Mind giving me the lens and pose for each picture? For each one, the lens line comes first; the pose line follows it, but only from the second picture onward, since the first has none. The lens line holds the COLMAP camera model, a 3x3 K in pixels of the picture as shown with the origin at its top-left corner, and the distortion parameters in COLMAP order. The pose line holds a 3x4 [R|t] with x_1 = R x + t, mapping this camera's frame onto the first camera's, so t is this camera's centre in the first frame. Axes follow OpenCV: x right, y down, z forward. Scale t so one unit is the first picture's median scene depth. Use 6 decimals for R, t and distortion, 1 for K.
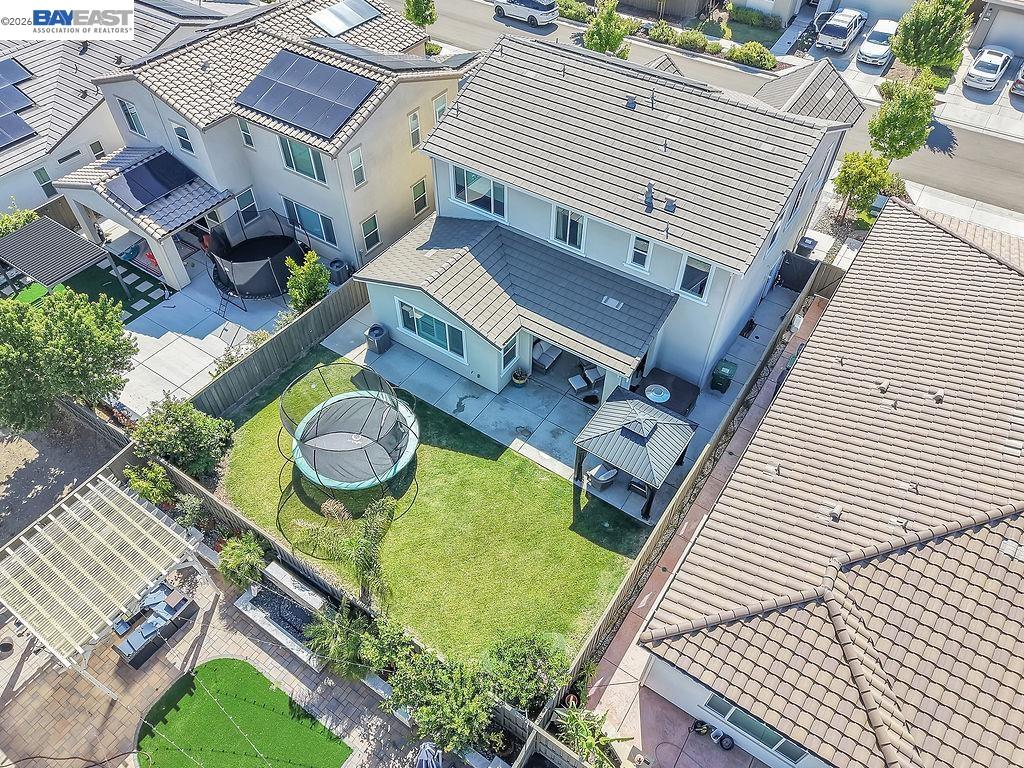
lens RADIAL K [[699.4, 0, 512.3], [0, 699.4, 390.5], [0, 0, 1]] dist [0.018527, -0.011918]
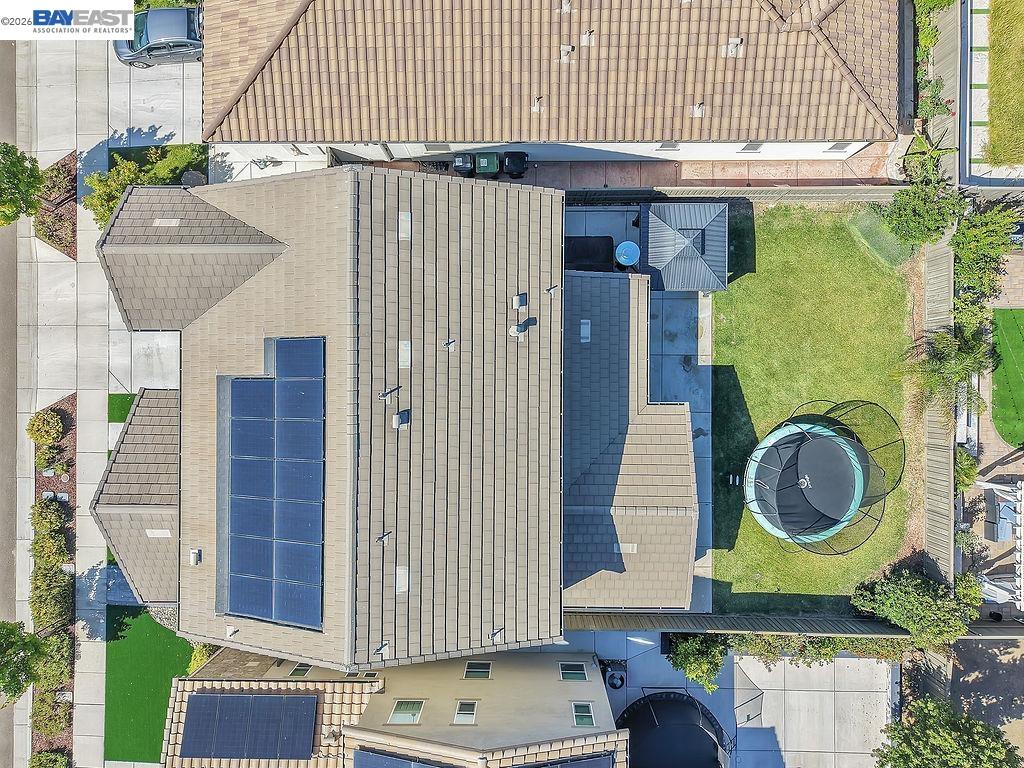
lens RADIAL K [[699.4, 0, 507.5], [0, 699.4, 378.9], [0, 0, 1]] dist [0.018527, -0.011918]
pose [[-0.555966, -0.831161, 0.008507, 0.143758], [0.632308, -0.416265, 0.653384, -0.838194], [-0.539526, 0.368638, 0.756979, 0.391520]]
